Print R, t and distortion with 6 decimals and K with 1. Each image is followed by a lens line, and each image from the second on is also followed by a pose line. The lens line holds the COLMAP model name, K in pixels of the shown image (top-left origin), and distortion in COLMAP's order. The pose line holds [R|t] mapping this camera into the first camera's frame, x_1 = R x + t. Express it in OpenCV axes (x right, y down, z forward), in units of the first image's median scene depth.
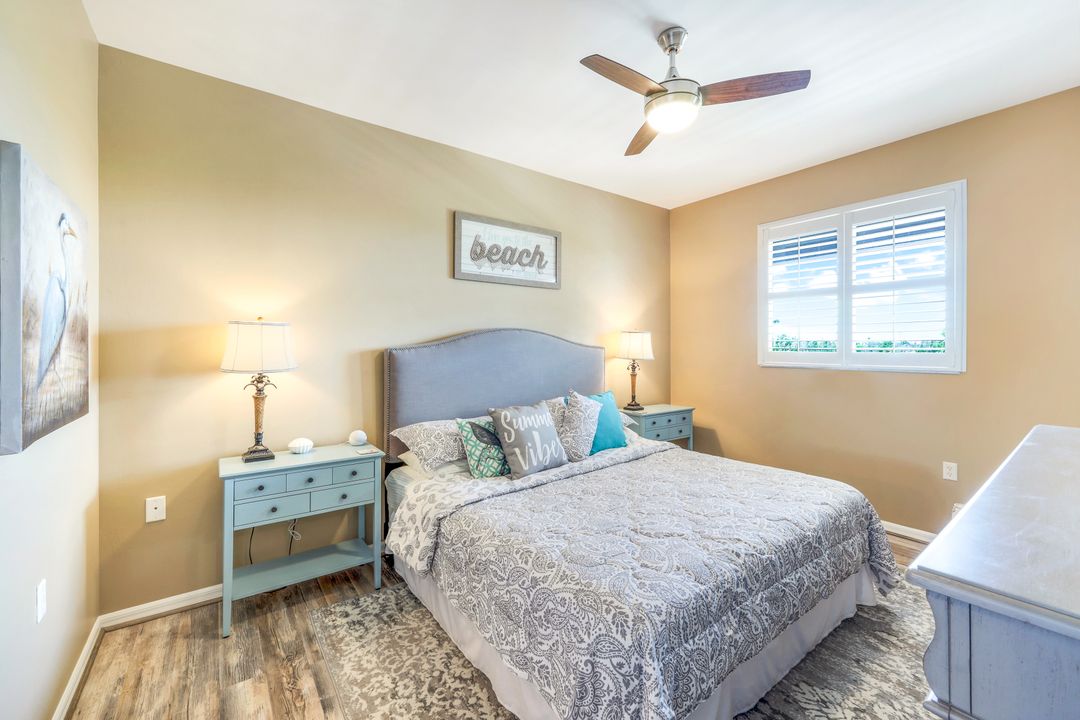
lens RADIAL K [[441.2, 0, 540.6], [0, 441.2, 349.1], [0, 0, 1]] dist [-0.001148, -0.000087]
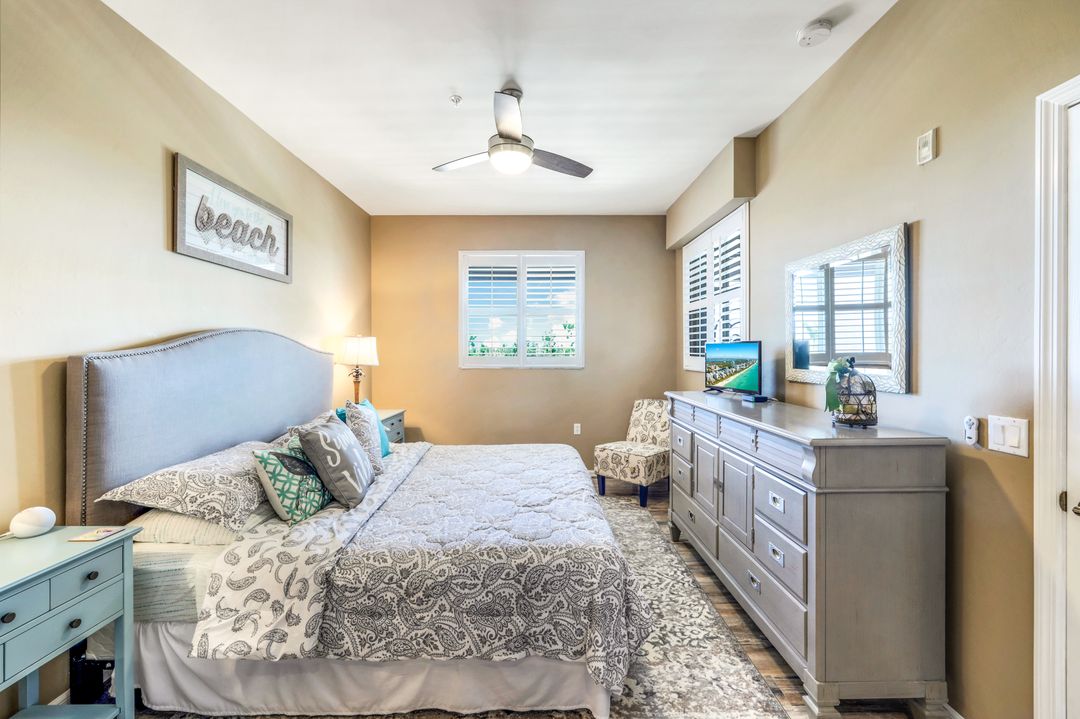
lens RADIAL K [[440.0, 0, 538.6], [0, 440.0, 353.9], [0, 0, 1]] dist [-0.003055, -0.000161]
pose [[0.587407, -0.003807, 0.809283, -0.499362], [0.005003, 0.999987, 0.001073, -0.002053], [-0.809276, 0.003419, 0.587418, 0.184677]]
